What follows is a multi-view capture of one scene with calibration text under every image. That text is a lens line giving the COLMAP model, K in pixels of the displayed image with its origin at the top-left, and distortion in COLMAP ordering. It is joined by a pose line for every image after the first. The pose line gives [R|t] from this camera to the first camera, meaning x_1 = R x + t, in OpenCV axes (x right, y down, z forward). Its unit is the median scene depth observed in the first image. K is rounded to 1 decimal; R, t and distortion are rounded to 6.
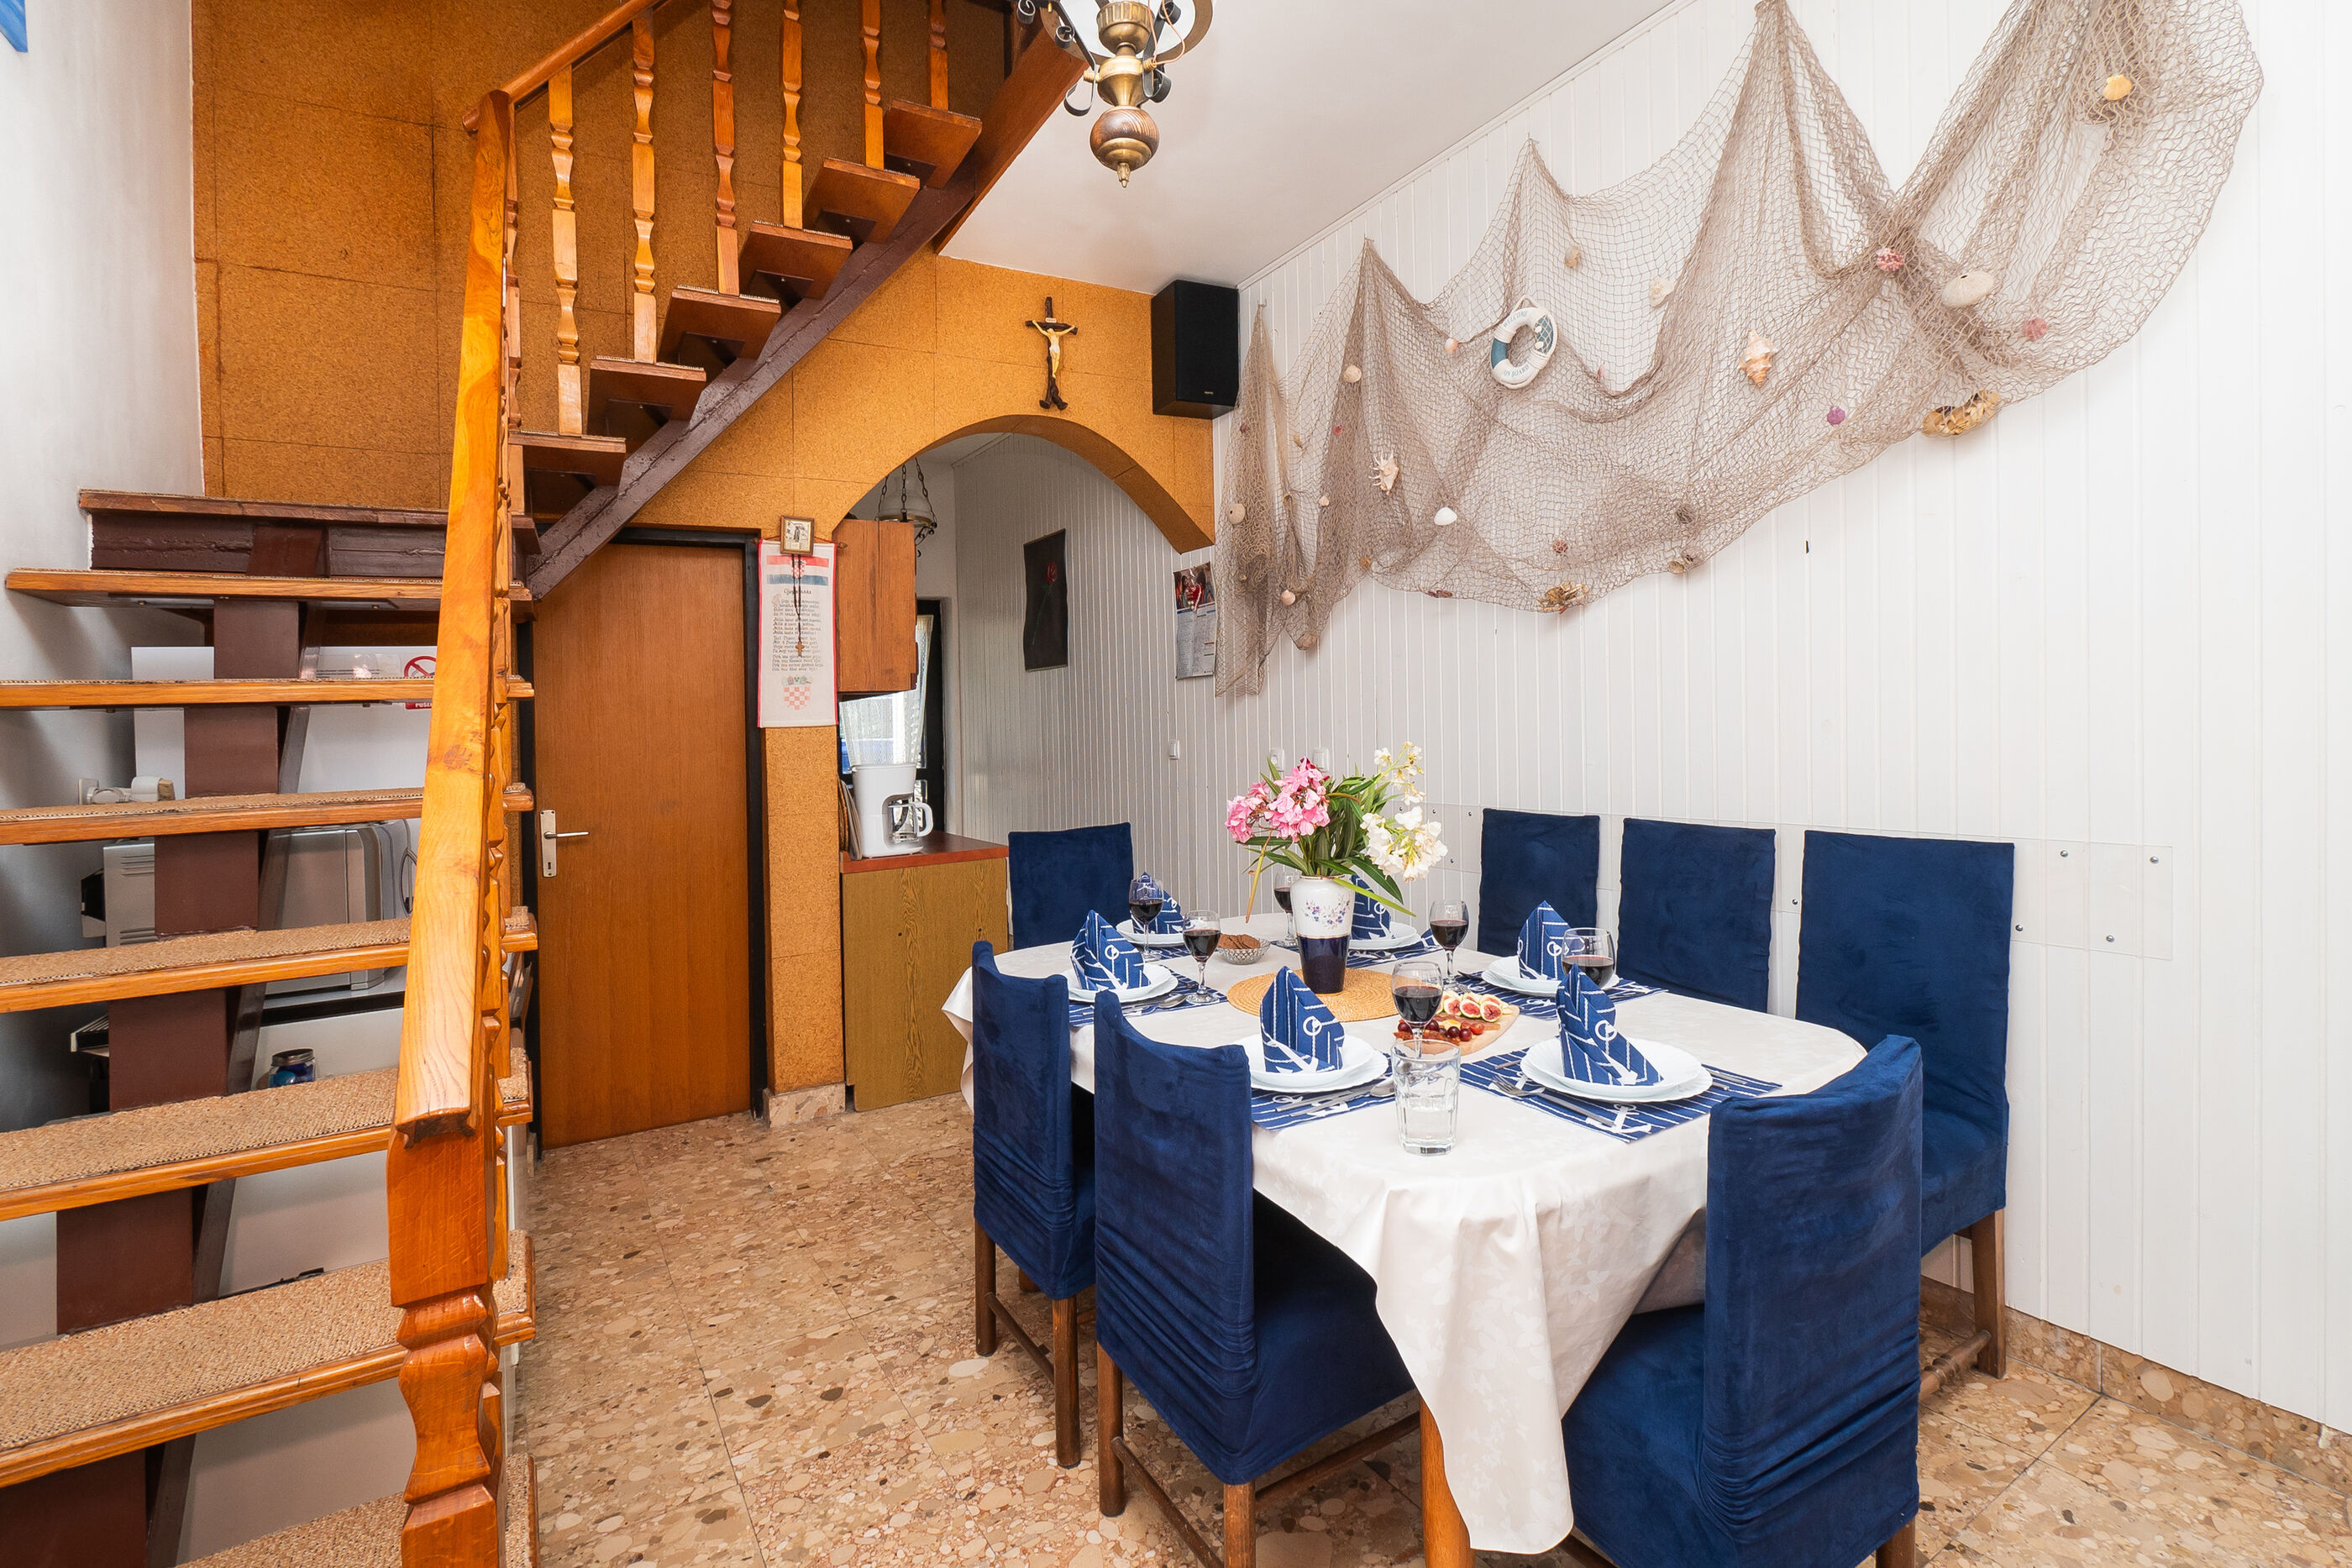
lens RADIAL K [[1066.4, 0, 1155.3], [0, 1066.4, 699.1], [0, 0, 1]] dist [0.008341, -0.003604]
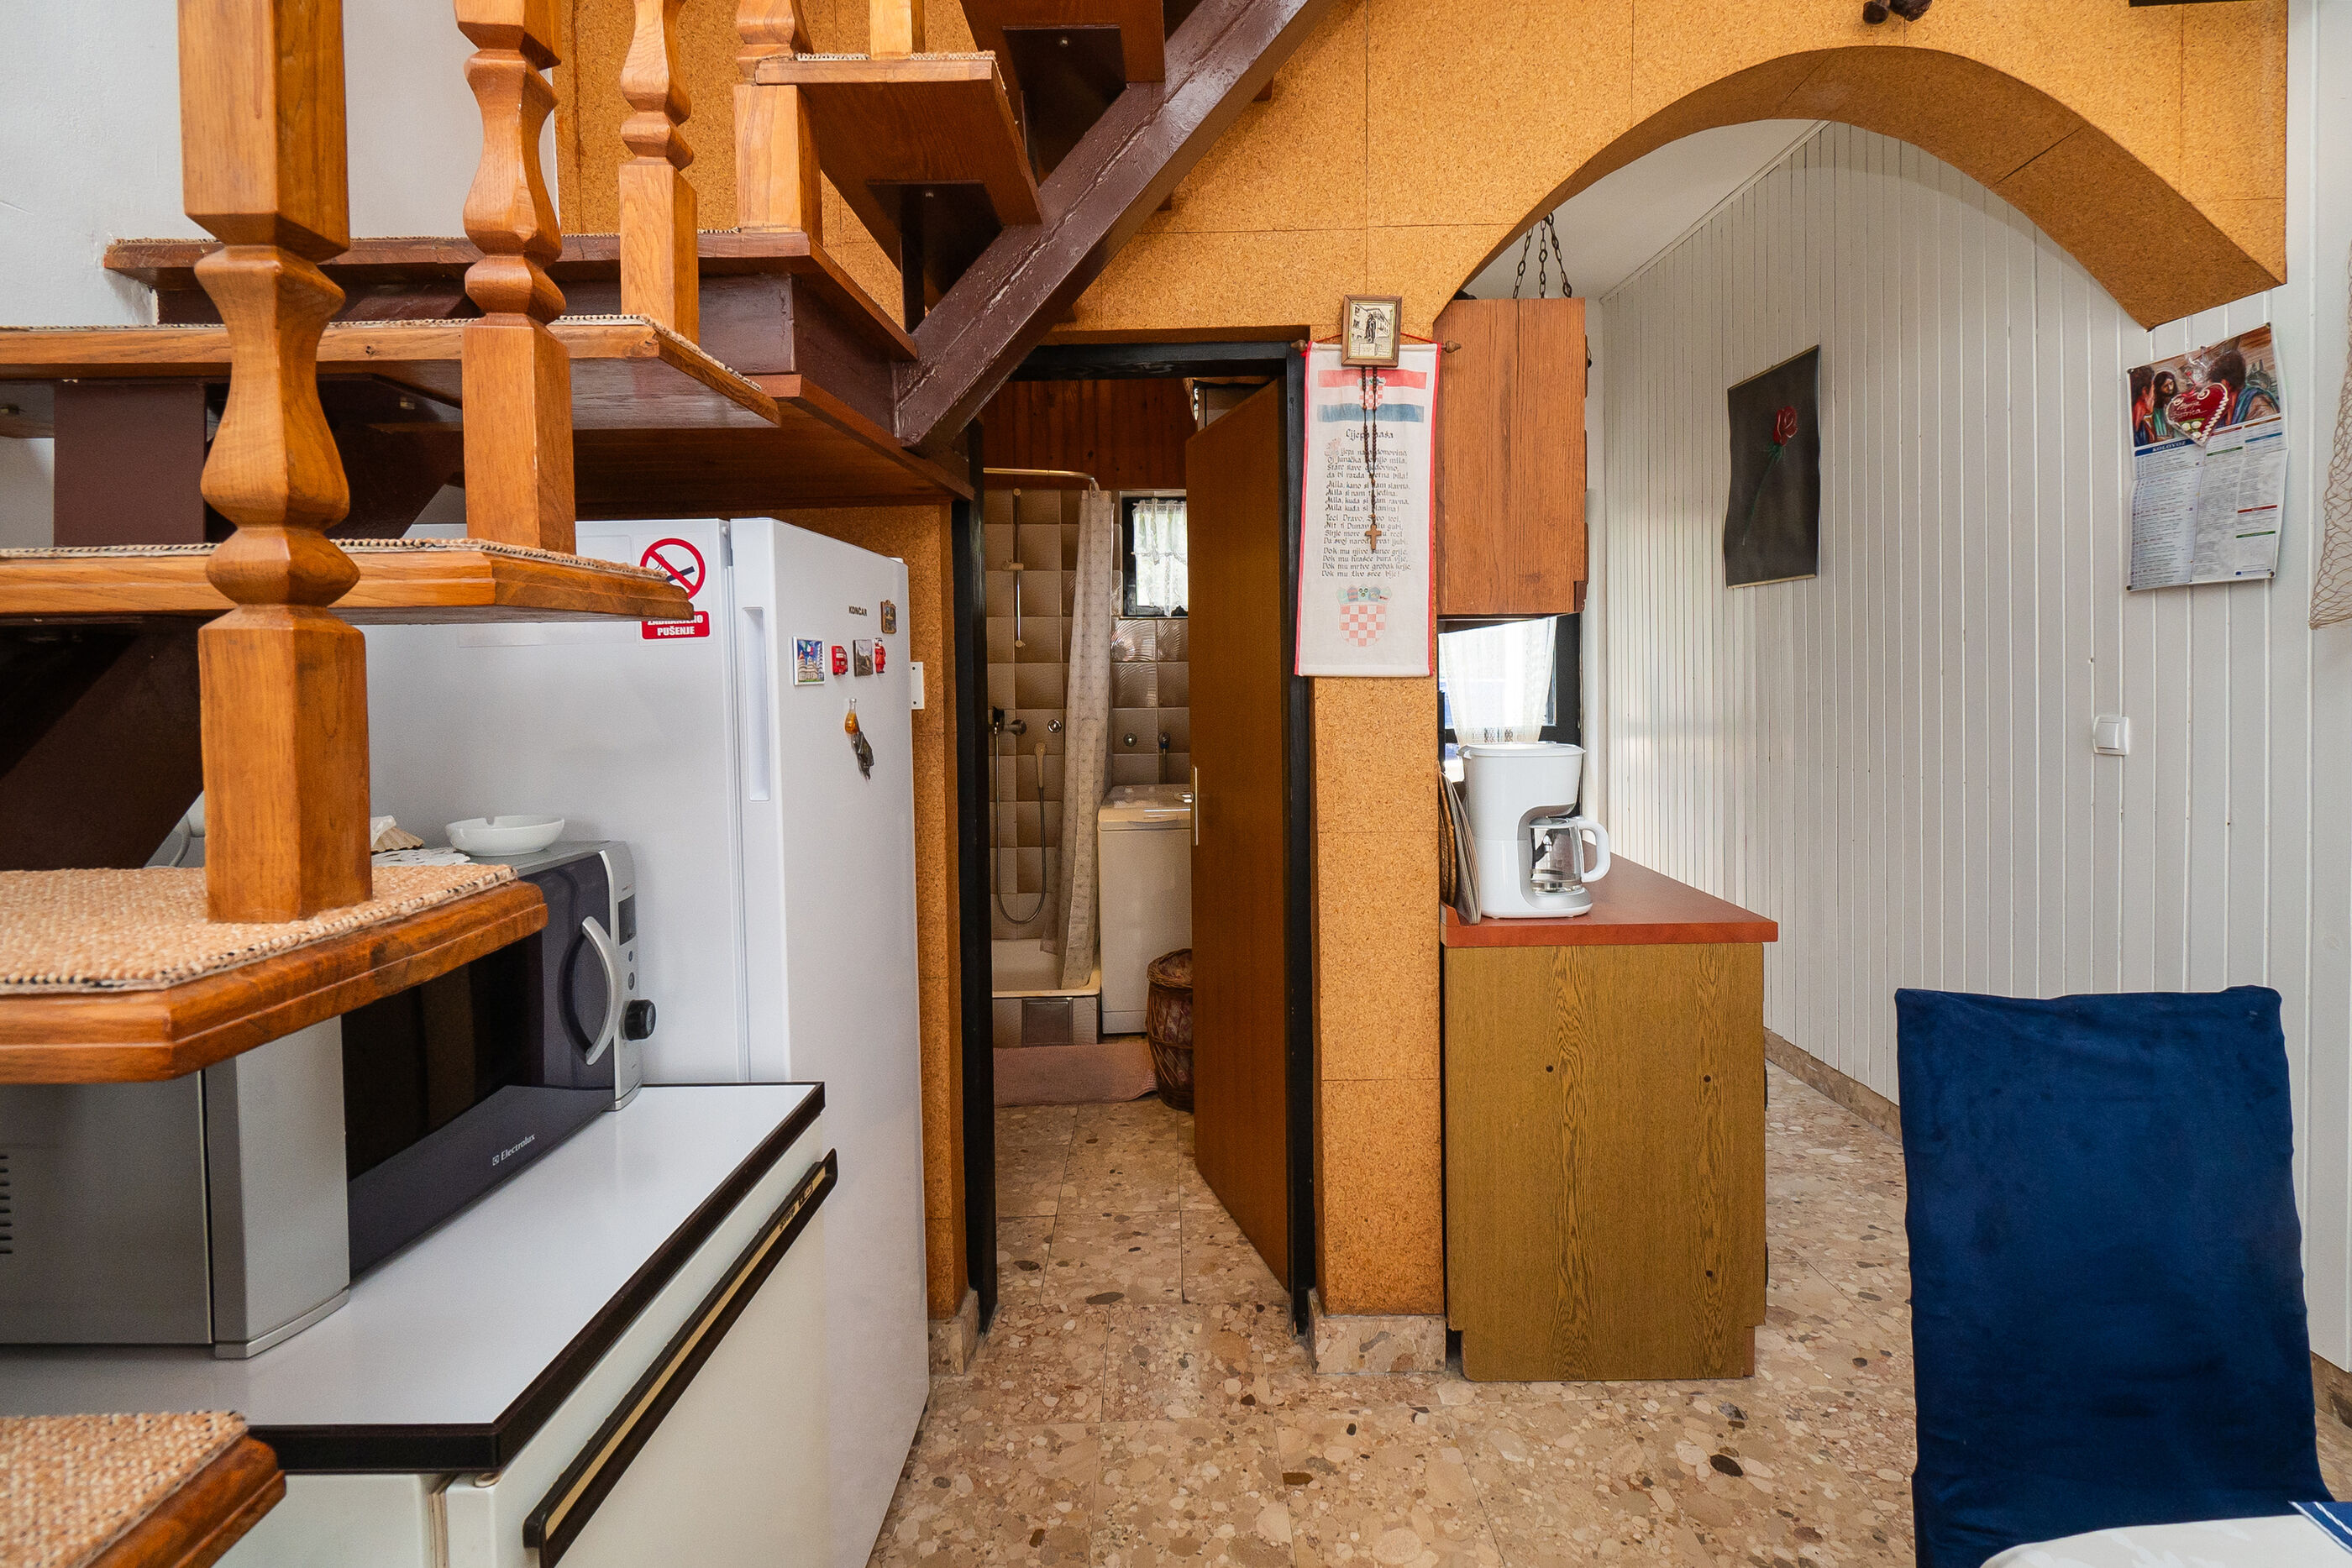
lens RADIAL K [[1066.4, 0, 1180.5], [0, 1066.4, 663.1], [0, 0, 1]] dist [0.008341, -0.003604]
pose [[0.864247, 0.018042, -0.502744, -0.137316], [-0.004776, 0.999606, 0.027662, 0.003130], [0.503045, -0.021506, 0.863992, 0.461563]]
